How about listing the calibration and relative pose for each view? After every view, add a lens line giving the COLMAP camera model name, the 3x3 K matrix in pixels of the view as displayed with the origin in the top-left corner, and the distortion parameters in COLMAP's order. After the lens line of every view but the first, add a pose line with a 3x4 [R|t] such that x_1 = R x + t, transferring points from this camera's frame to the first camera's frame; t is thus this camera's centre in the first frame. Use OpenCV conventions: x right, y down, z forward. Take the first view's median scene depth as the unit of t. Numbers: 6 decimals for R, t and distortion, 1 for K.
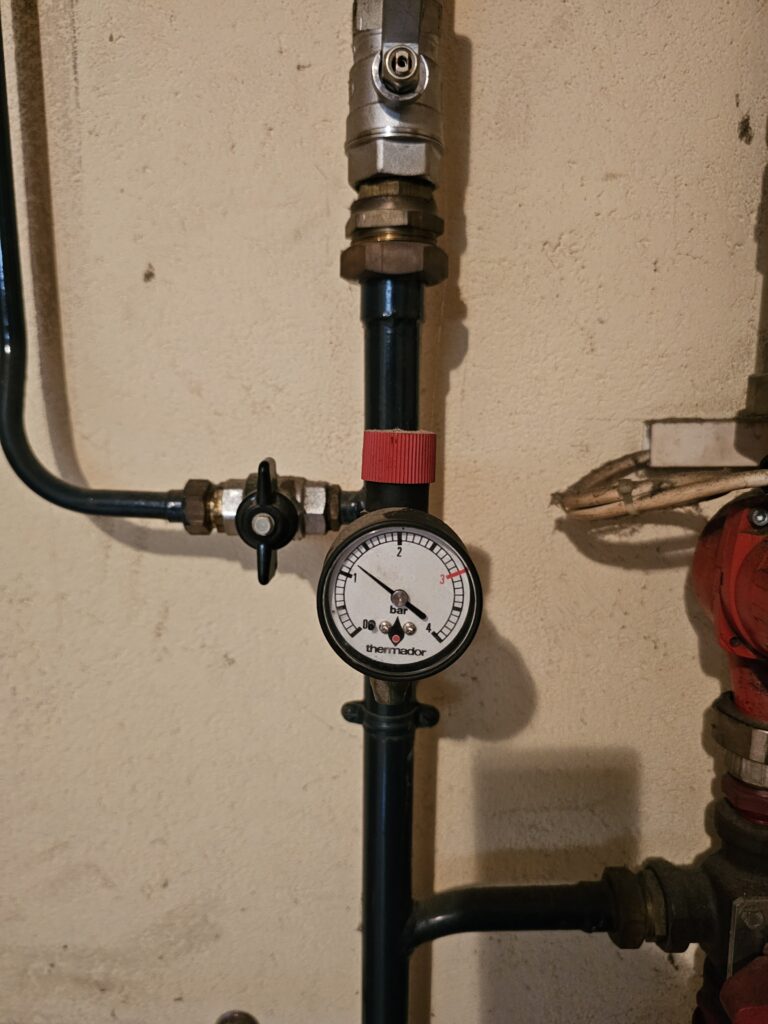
lens RADIAL K [[681.5, 0, 384.0], [0, 681.5, 512.0], [0, 0, 1]] dist [-0.017219, -0.003712]
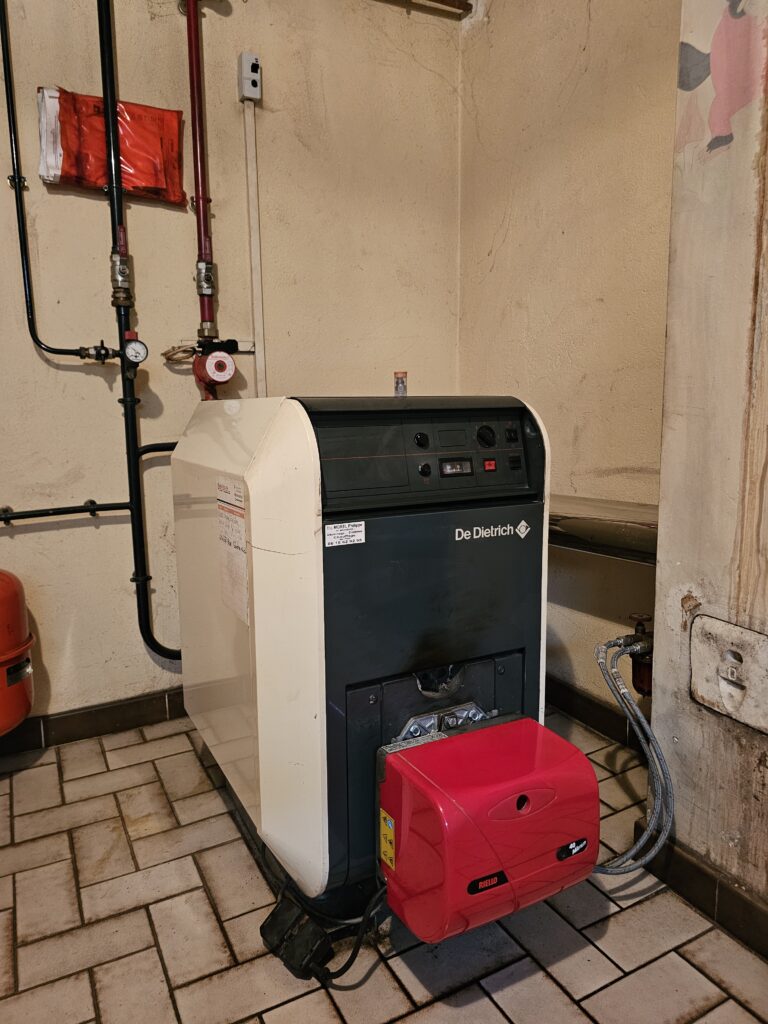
lens RADIAL K [[691.7, 0, 374.9], [0, 691.7, 516.6], [0, 0, 1]] dist [0.023805, -0.004525]
pose [[0.887692, -0.086764, 0.452190, -0.683559], [0.098101, 0.995175, -0.001634, 1.208196], [-0.449866, 0.045811, 0.891920, -3.778056]]
